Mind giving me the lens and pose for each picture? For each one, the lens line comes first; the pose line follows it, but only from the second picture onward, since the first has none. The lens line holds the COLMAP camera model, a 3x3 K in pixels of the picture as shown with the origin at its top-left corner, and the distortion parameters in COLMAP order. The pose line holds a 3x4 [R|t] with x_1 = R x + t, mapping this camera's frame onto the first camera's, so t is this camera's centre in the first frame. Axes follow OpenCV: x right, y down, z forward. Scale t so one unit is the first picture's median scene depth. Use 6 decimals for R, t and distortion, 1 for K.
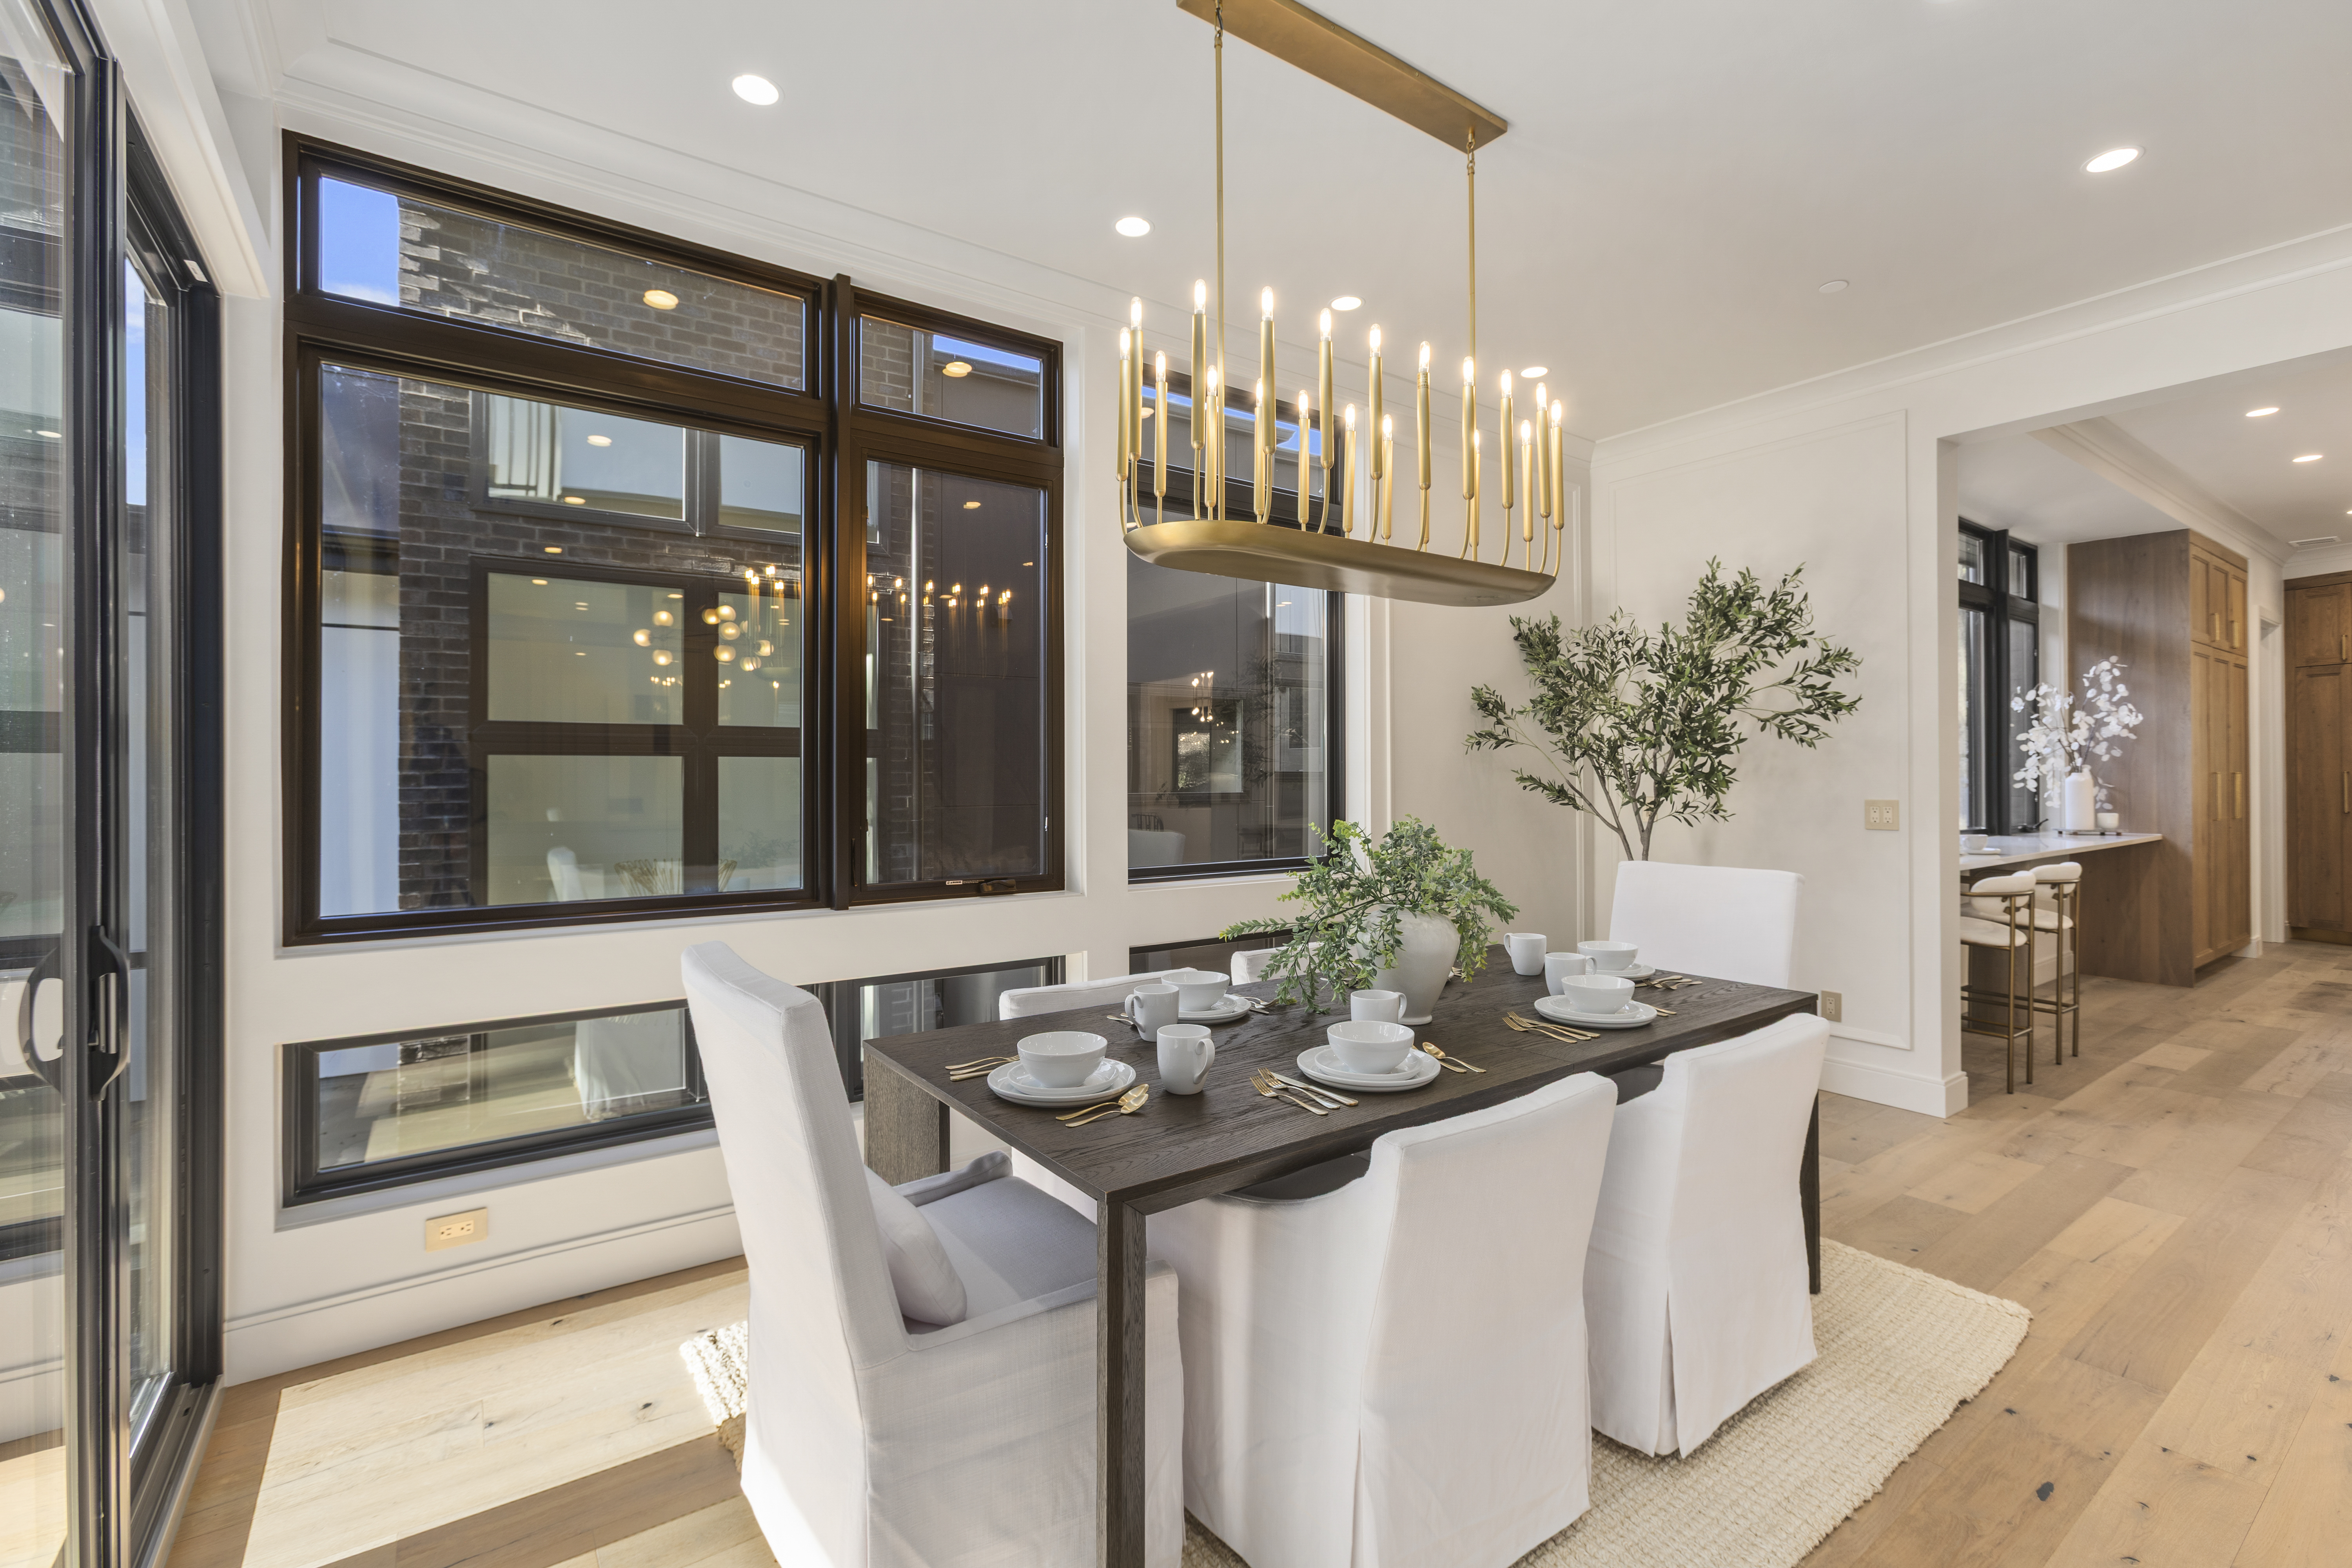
lens RADIAL K [[1057.3, 0, 1154.6], [0, 1057.3, 770.5], [0, 0, 1]] dist [0.000684, 0.000169]
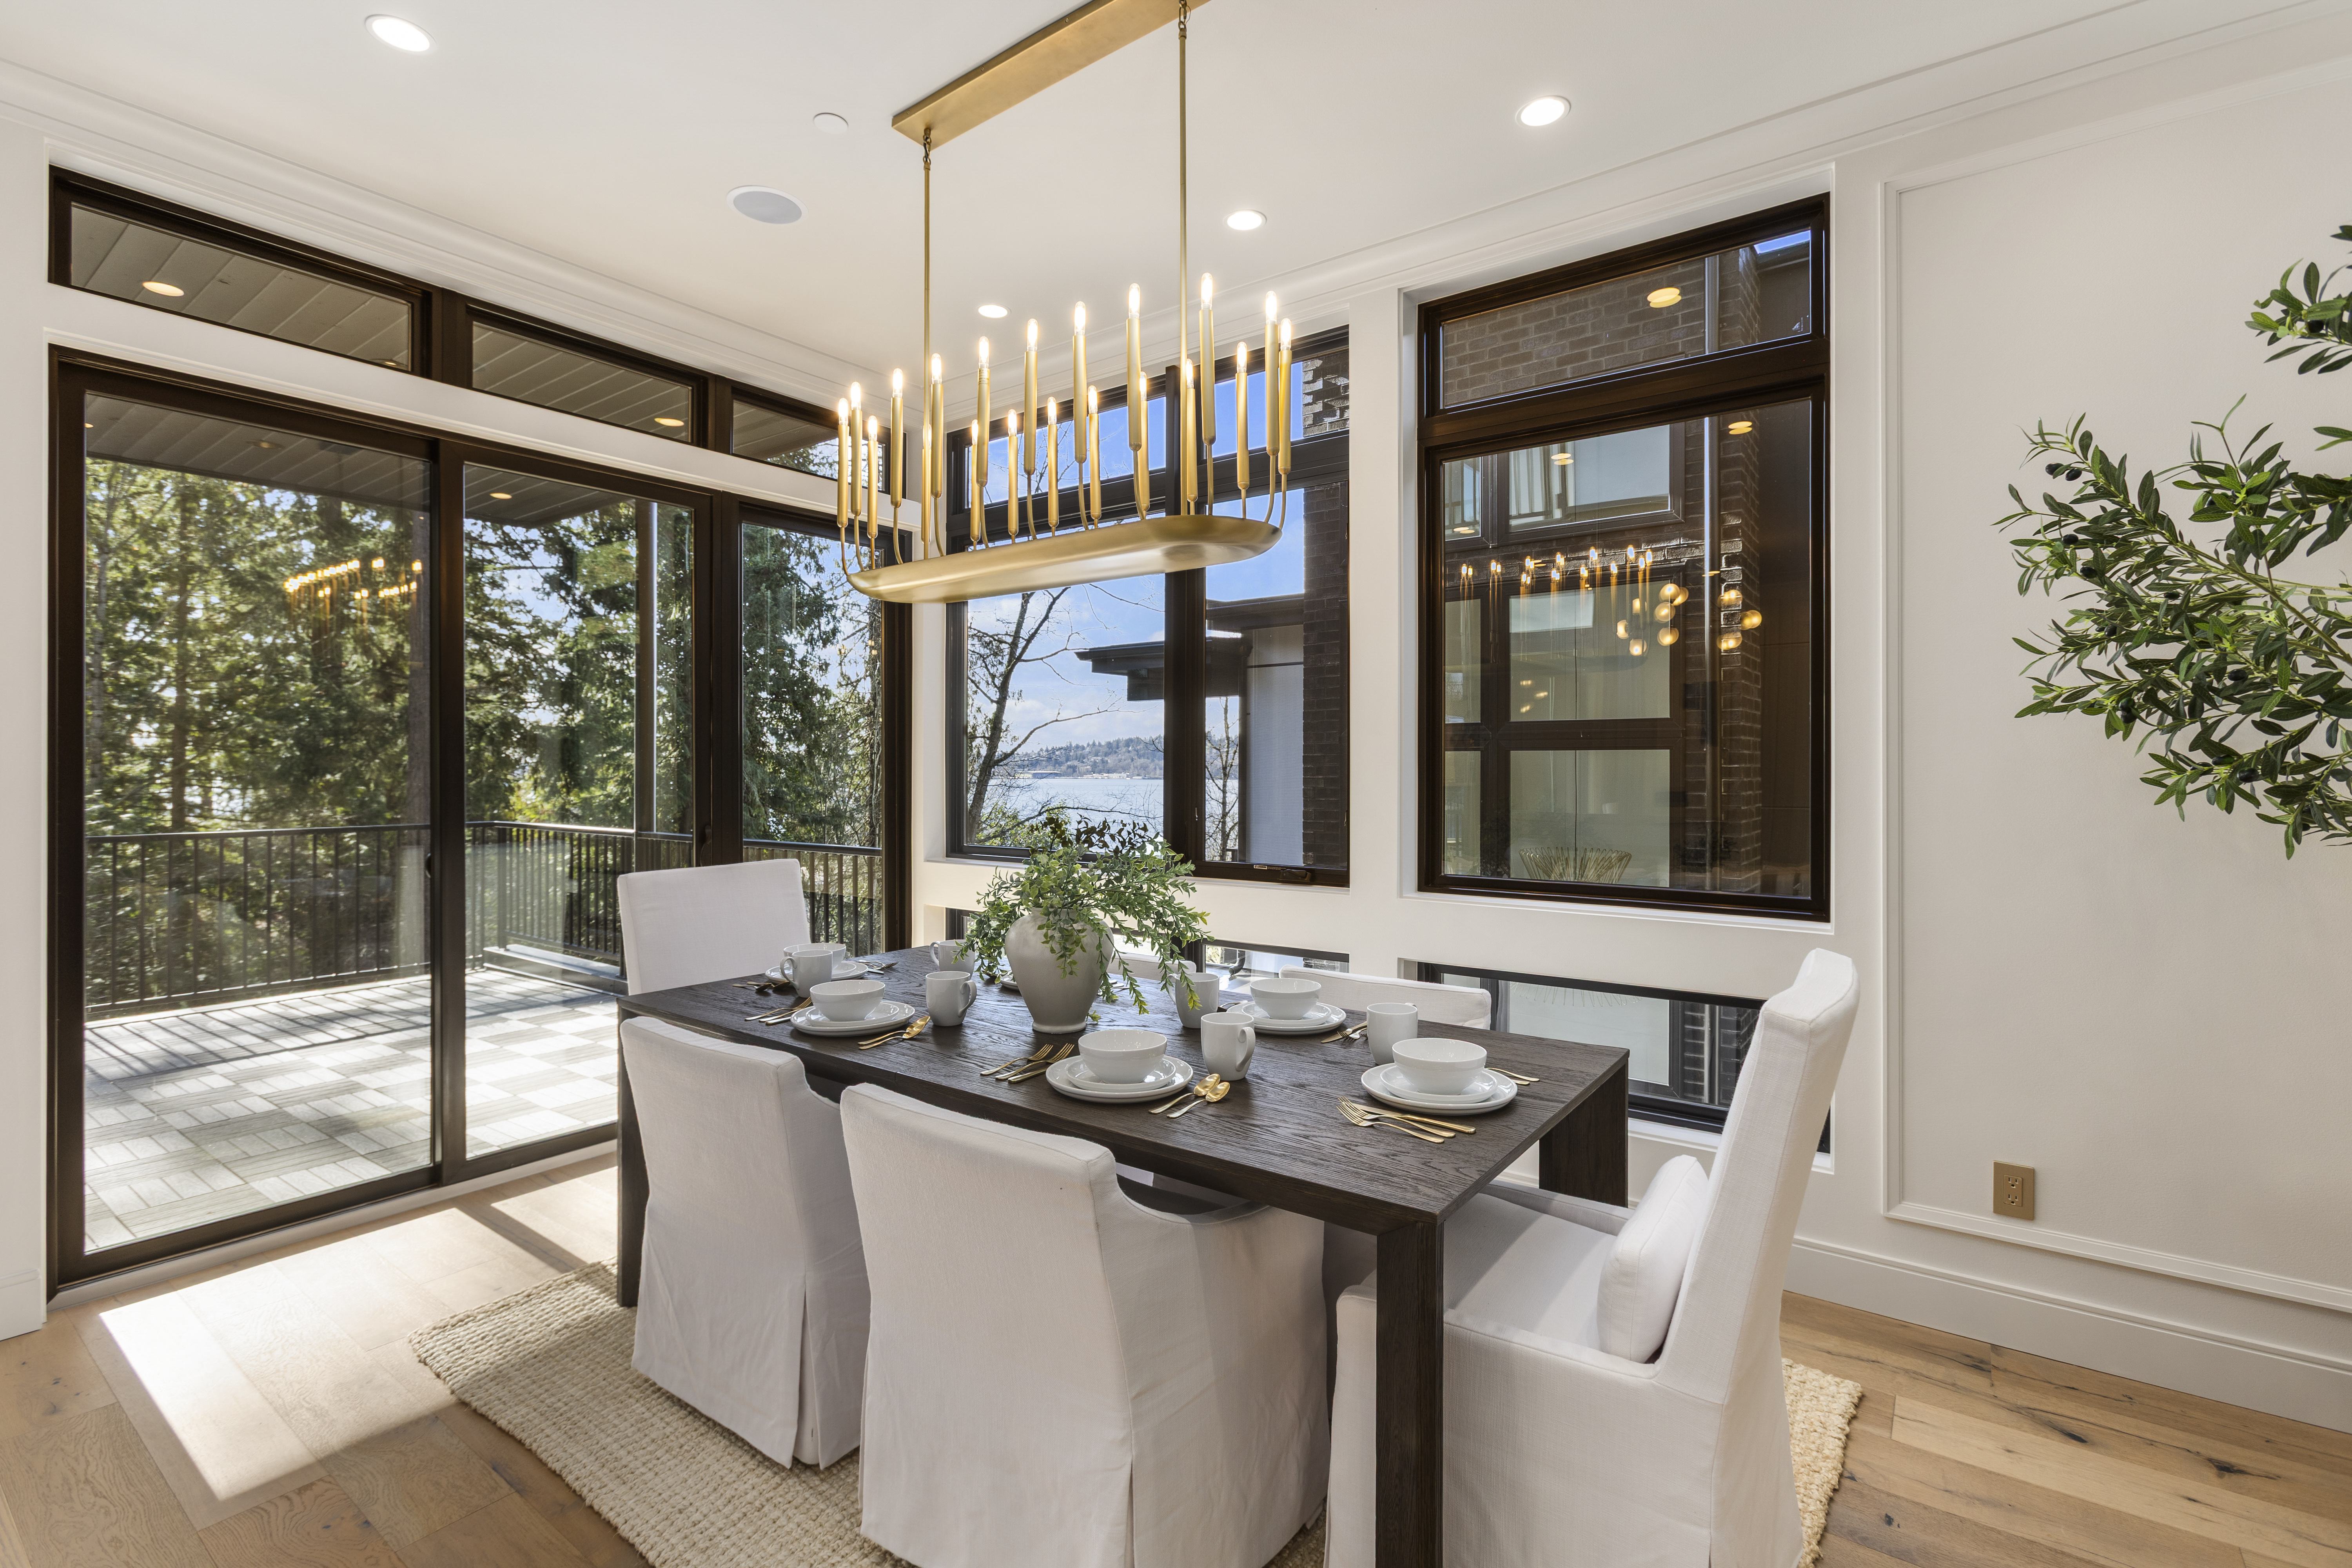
lens RADIAL K [[1057.3, 0, 1161.9], [0, 1057.3, 770.1], [0, 0, 1]] dist [0.000684, 0.000169]
pose [[0.331060, 0.006174, -0.943589, 0.471898], [-0.002816, 0.999981, 0.005555, 0.000724], [0.943605, 0.000818, 0.331071, 0.312493]]
